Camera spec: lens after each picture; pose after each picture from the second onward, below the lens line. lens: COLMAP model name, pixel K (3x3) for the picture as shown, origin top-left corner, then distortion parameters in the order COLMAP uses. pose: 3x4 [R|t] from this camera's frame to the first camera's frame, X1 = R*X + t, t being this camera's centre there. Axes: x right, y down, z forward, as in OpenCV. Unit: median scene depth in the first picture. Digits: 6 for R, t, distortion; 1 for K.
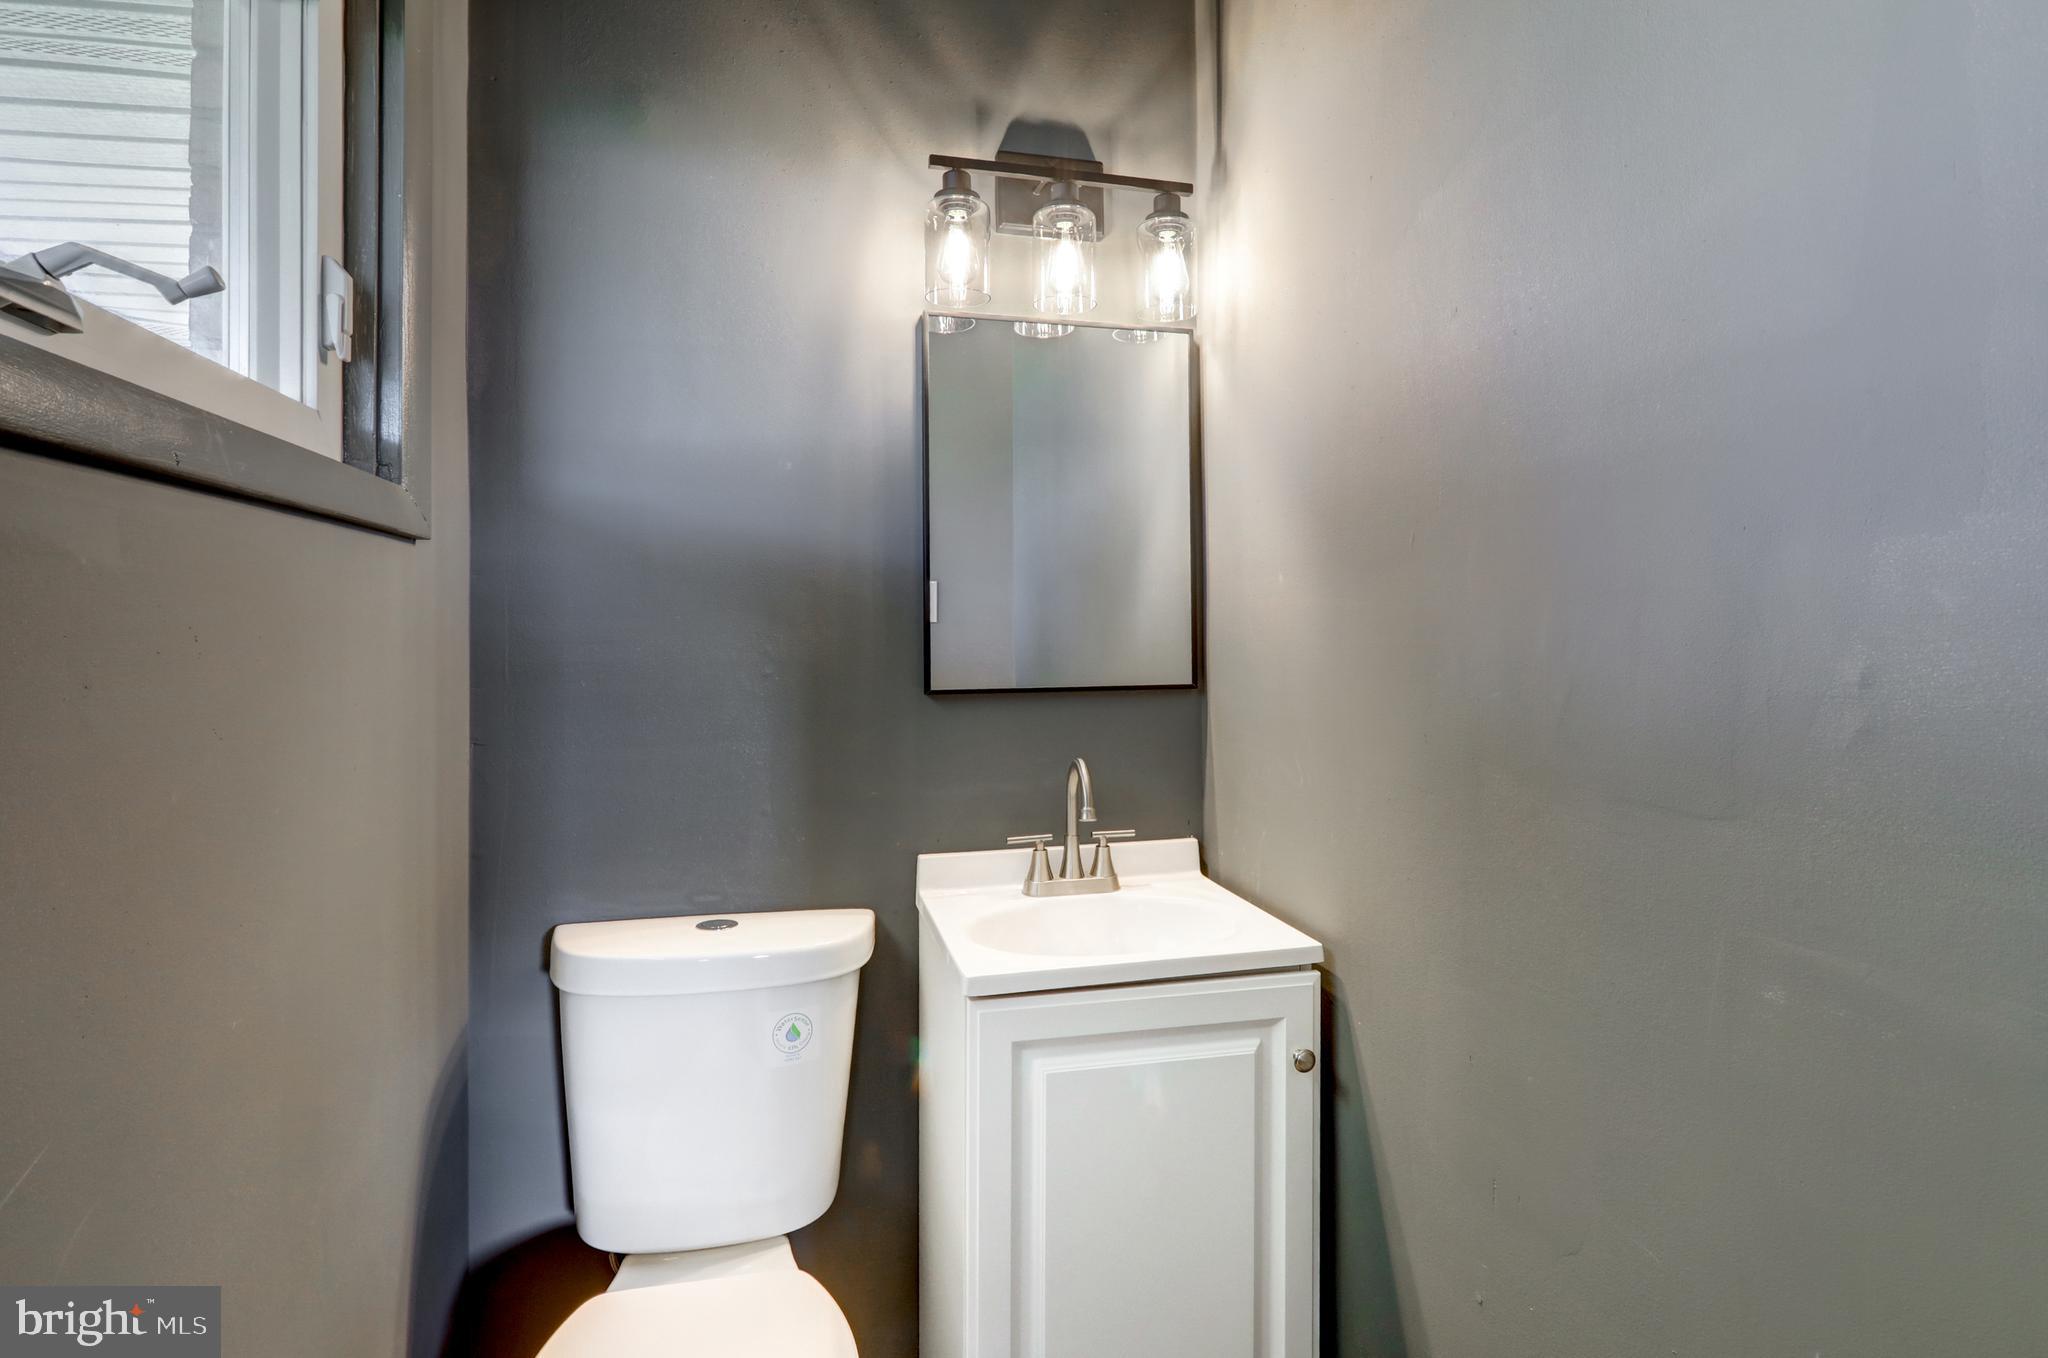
lens RADIAL K [[1017.7, 0, 1022.0], [0, 1017.7, 677.0], [0, 0, 1]] dist [-0.002982, 0.001590]
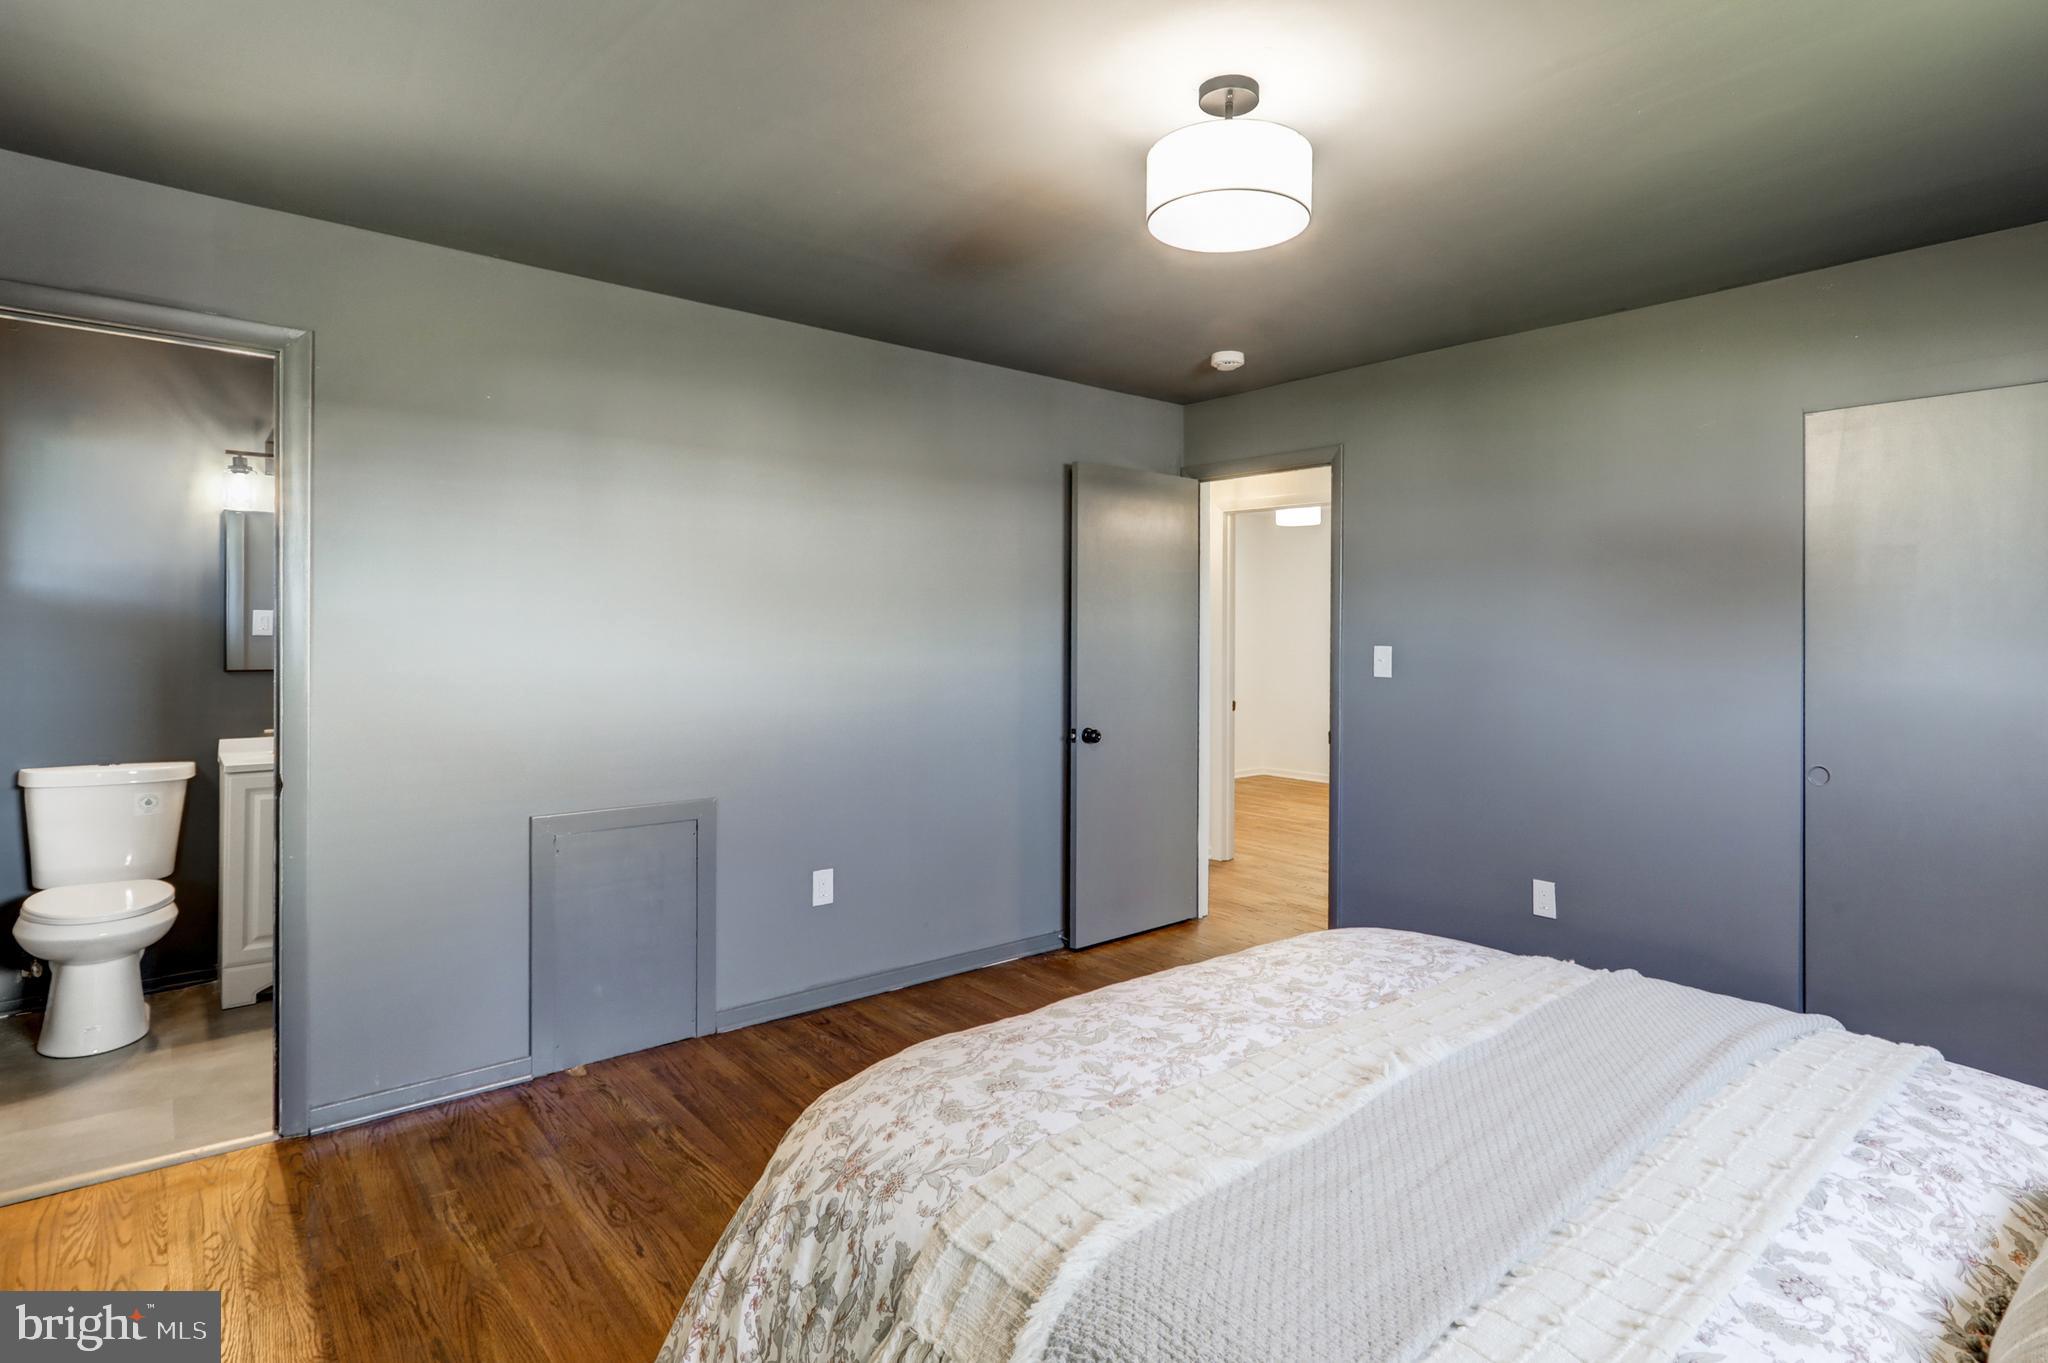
lens RADIAL K [[1017.7, 0, 1028.9], [0, 1017.7, 686.7], [0, 0, 1]] dist [-0.002982, 0.001590]
pose [[0.871724, 0.005880, 0.489963, 0.391504], [-0.004949, 0.999983, -0.003195, 0.051535], [-0.489973, 0.000361, 0.871738, -2.044079]]
